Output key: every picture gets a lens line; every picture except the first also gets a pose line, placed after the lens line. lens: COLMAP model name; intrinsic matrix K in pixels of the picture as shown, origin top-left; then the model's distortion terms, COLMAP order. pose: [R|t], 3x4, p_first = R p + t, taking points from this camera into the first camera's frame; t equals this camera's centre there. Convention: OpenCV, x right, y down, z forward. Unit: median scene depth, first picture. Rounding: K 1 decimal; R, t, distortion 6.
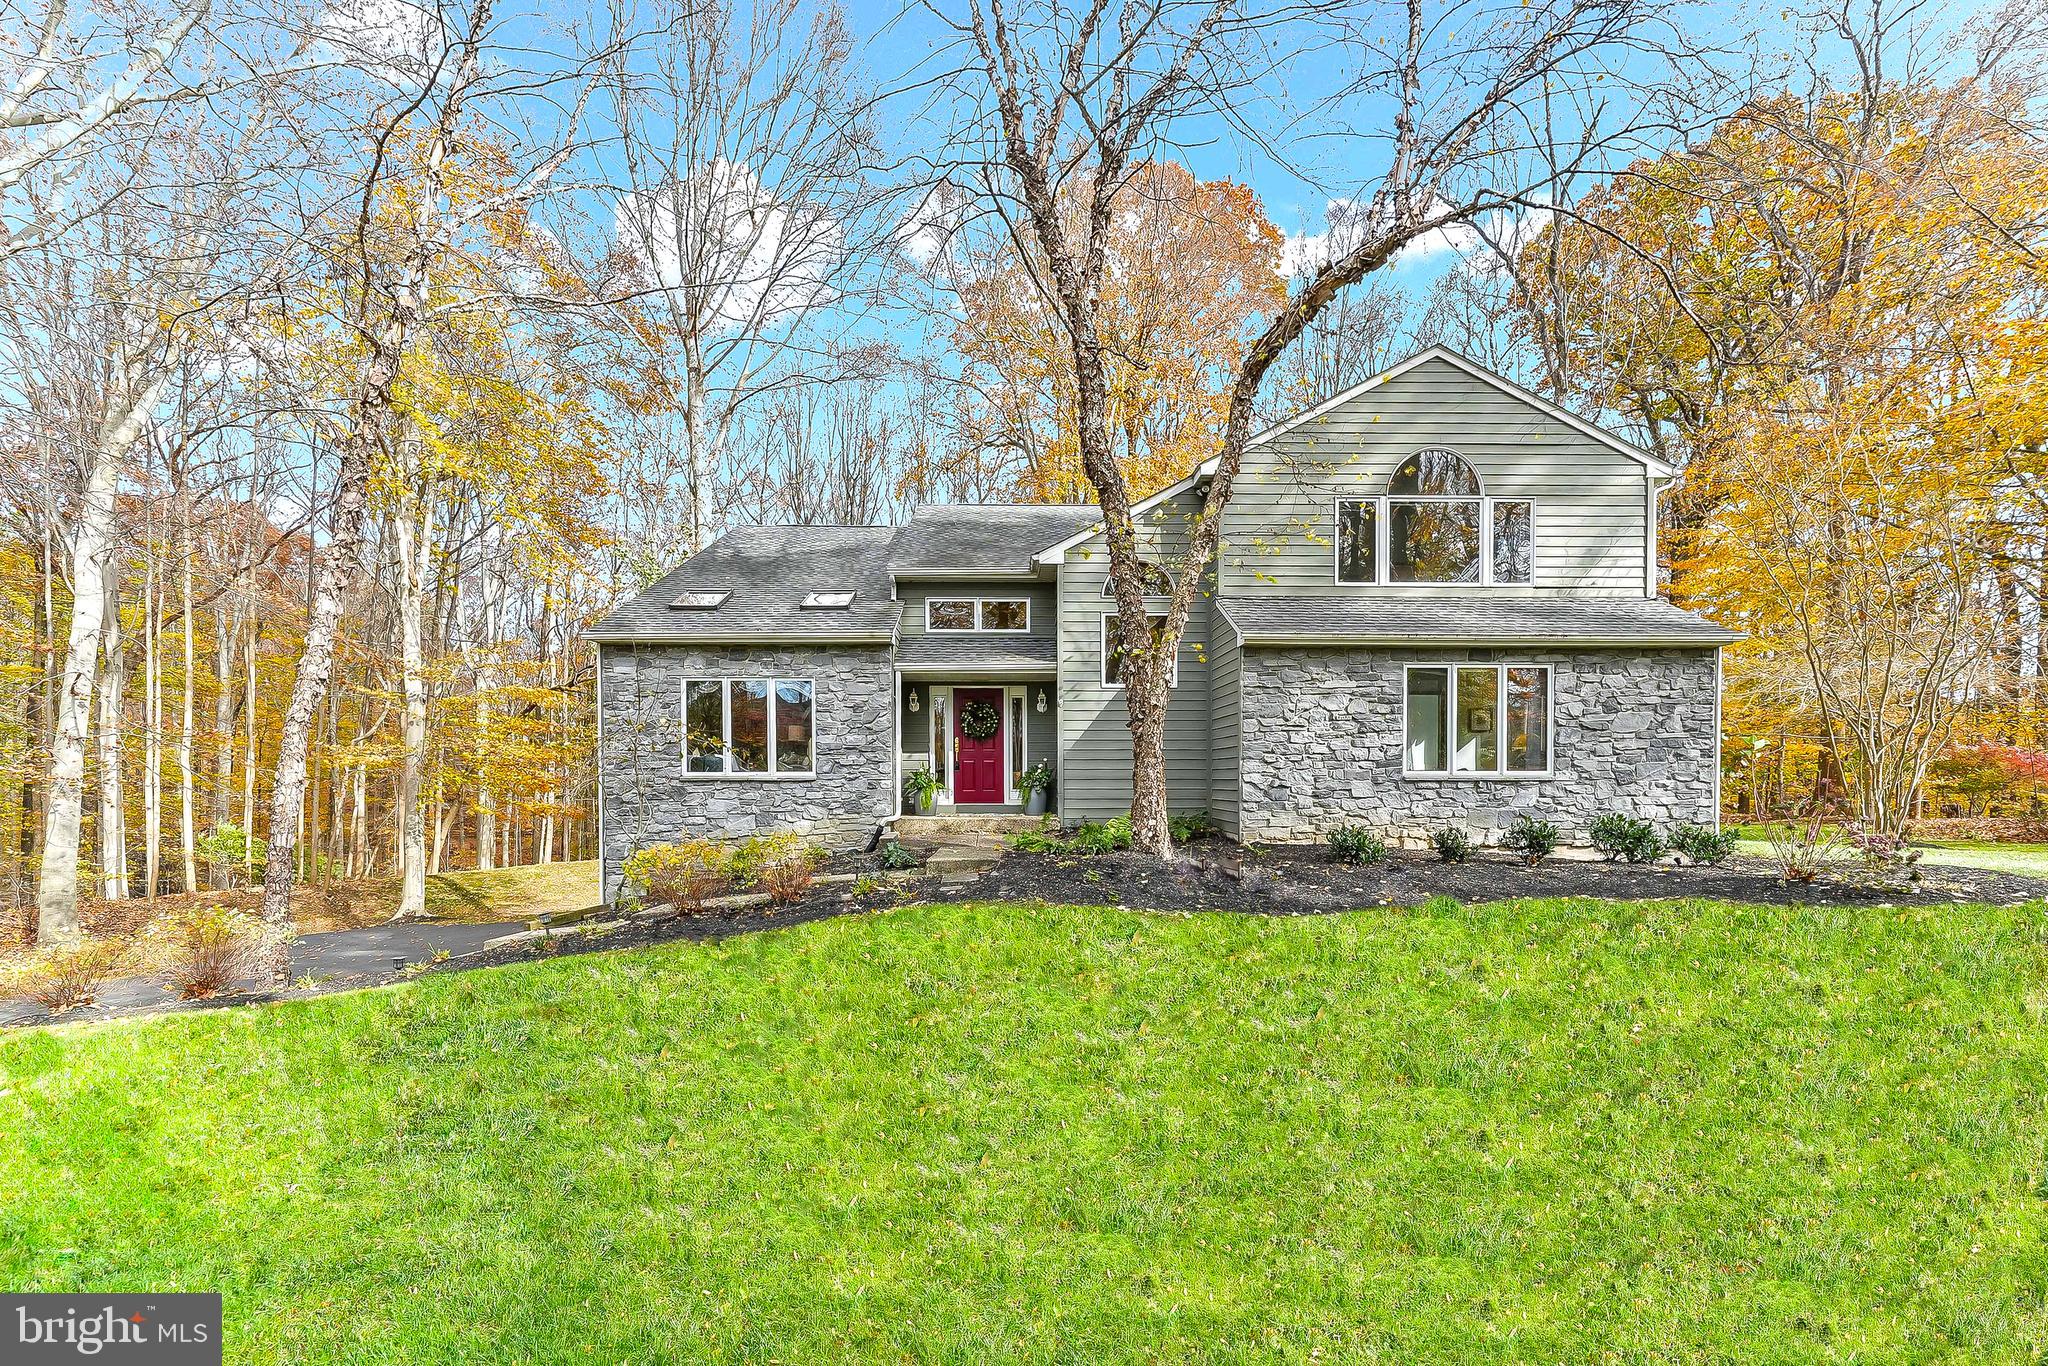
lens RADIAL K [[867.1, 0, 1033.7], [0, 867.1, 788.6], [0, 0, 1]] dist [-0.001975, 0.000254]
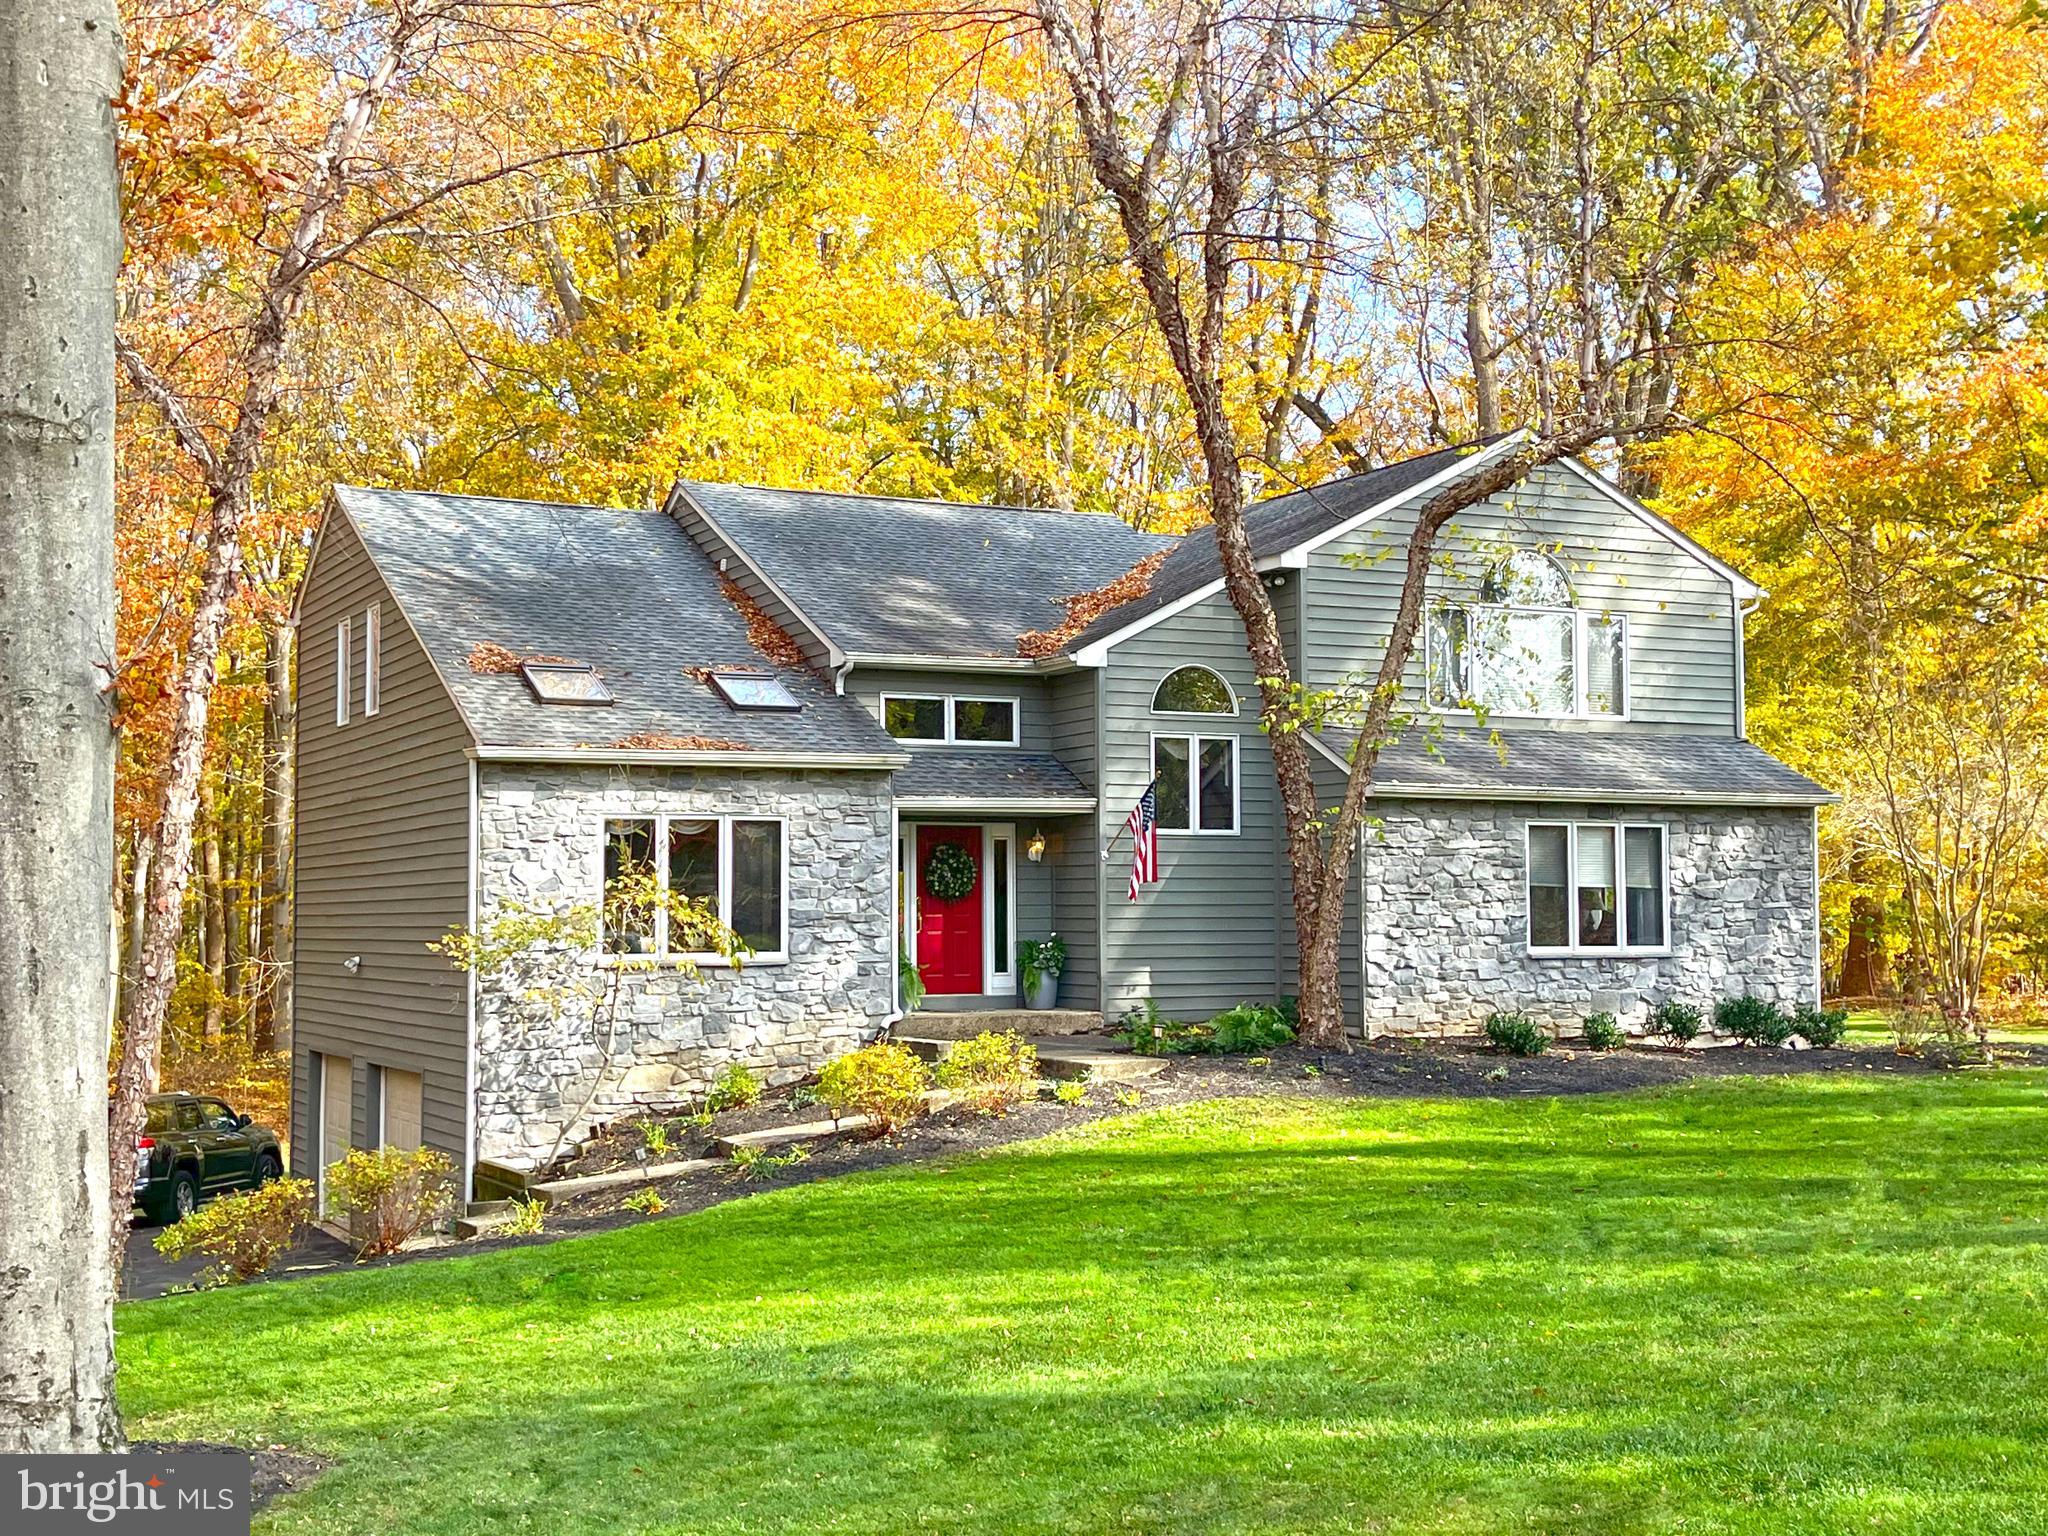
lens RADIAL K [[2453.7, 0, 1020.2], [0, 2453.7, 769.0], [0, 0, 1]] dist [0.087901, 0.000000]
pose [[0.905285, 0.021131, 0.424279, -1.046550], [0.008351, 0.997684, -0.067508, -0.035608], [-0.424722, 0.064657, 0.903012, -0.973233]]
